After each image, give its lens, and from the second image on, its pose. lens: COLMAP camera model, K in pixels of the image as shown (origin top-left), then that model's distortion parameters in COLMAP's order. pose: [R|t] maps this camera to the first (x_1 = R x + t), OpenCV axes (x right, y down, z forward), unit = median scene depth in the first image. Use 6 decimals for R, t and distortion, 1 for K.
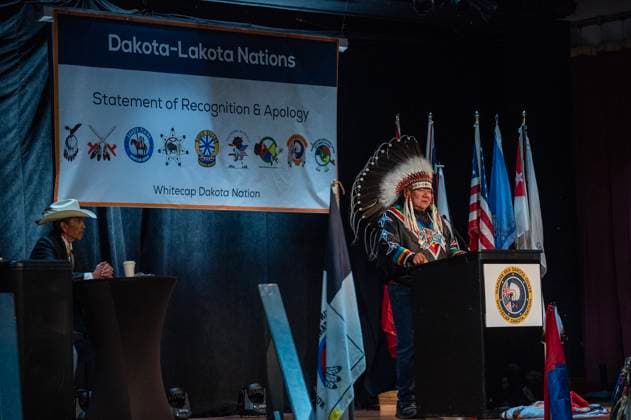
lens RADIAL K [[2262.5, 0, 319.2], [0, 2262.5, 186.0], [0, 0, 1]] dist [0.769107, 0.000000]
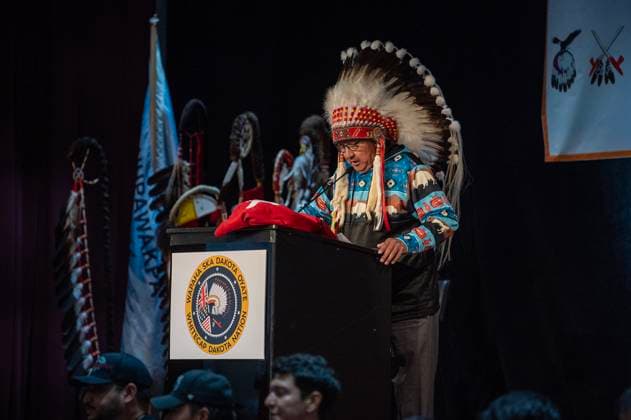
lens RADIAL K [[3568.5, 0, 299.5], [0, 3568.5, 203.0], [0, 0, 1]] dist [3.279231, 0.000000]
pose [[-0.085977, -0.021382, -0.996068, 0.883669], [0.052703, 0.998272, -0.025978, 0.041507], [0.994902, -0.054730, -0.084702, 0.976118]]
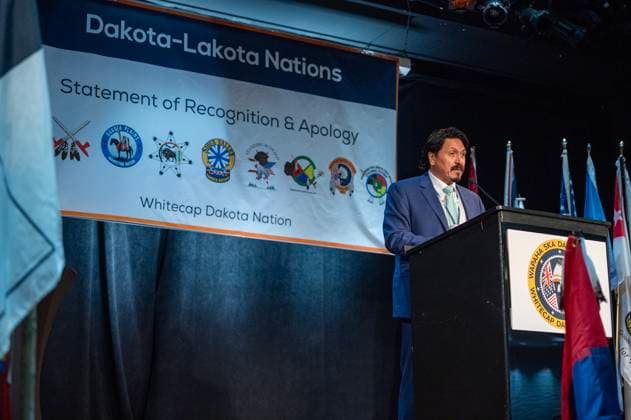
lens RADIAL K [[1283.6, 0, 322.5], [0, 1283.6, 195.0], [0, 0, 1]] dist [0.065821, 0.000000]
pose [[0.980644, -0.025196, -0.194172, 0.080198], [-0.006486, 0.986961, -0.160828, 0.072486], [0.195693, 0.158975, 0.967694, 0.562378]]
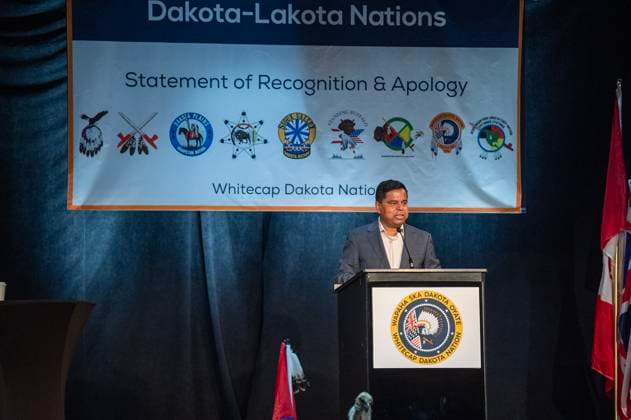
lens RADIAL K [[3145.1, 0, 301.2], [0, 3145.1, 205.1], [0, 0, 1]] dist [1.979784, 0.000000]
pose [[0.846038, -0.004092, -0.533106, 0.555926], [0.017903, 0.999625, 0.020738, -0.015247], [0.532821, -0.027089, 0.845794, 0.055452]]
